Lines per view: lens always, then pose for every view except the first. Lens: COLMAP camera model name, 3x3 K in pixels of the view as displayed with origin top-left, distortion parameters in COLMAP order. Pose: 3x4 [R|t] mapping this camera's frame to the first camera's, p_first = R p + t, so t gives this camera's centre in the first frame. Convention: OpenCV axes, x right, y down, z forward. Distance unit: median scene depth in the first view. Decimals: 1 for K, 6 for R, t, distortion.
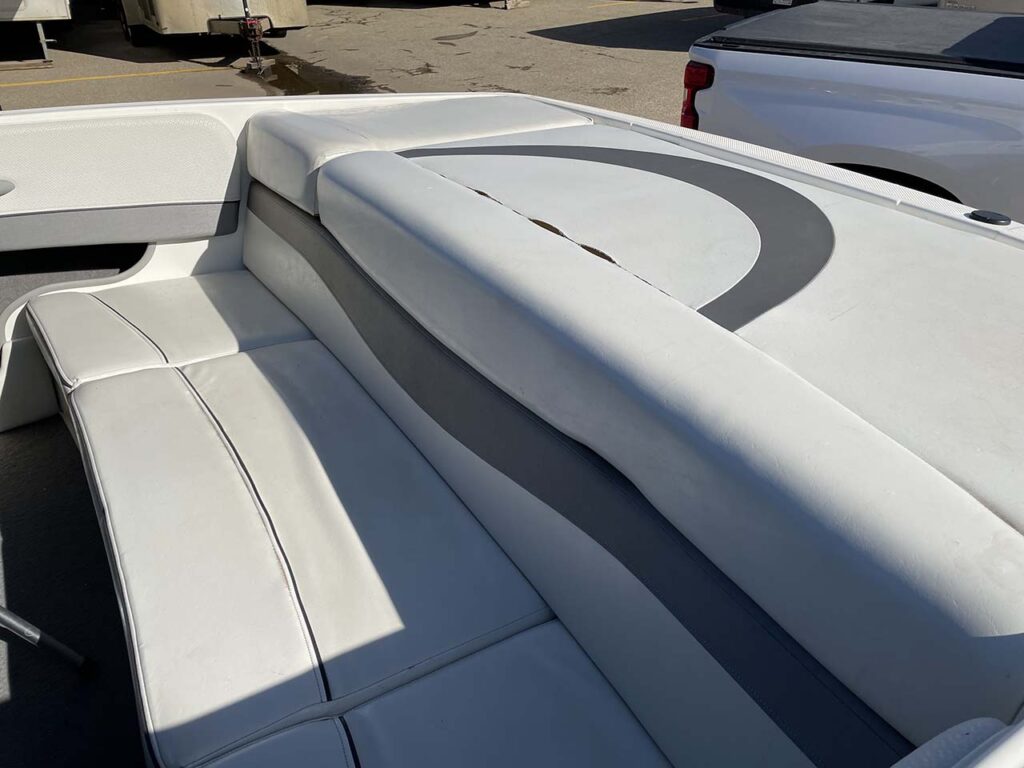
lens RADIAL K [[768.3, 0, 516.1], [0, 768.3, 385.9], [0, 0, 1]] dist [0.082305, -0.109252]
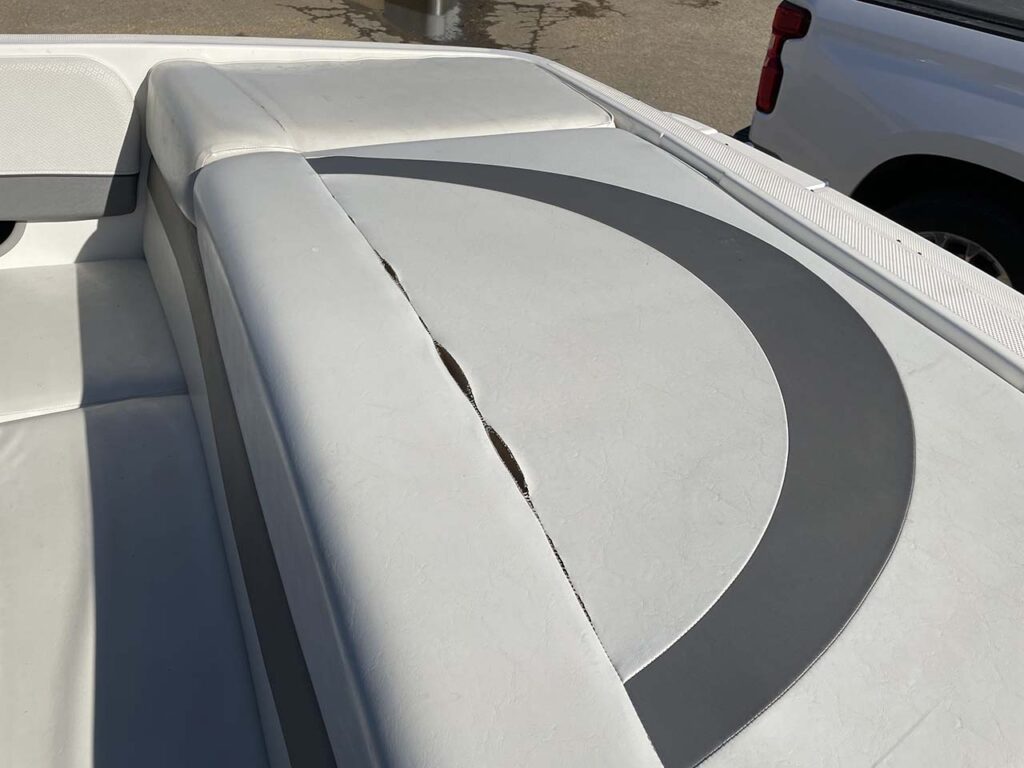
lens RADIAL K [[768.3, 0, 511.1], [0, 768.3, 380.1], [0, 0, 1]] dist [0.082305, -0.109252]
pose [[0.989568, 0.132606, -0.056304, 0.079048], [-0.125023, 0.984661, 0.121709, -0.180426], [0.071580, -0.113400, 0.990968, 0.245848]]
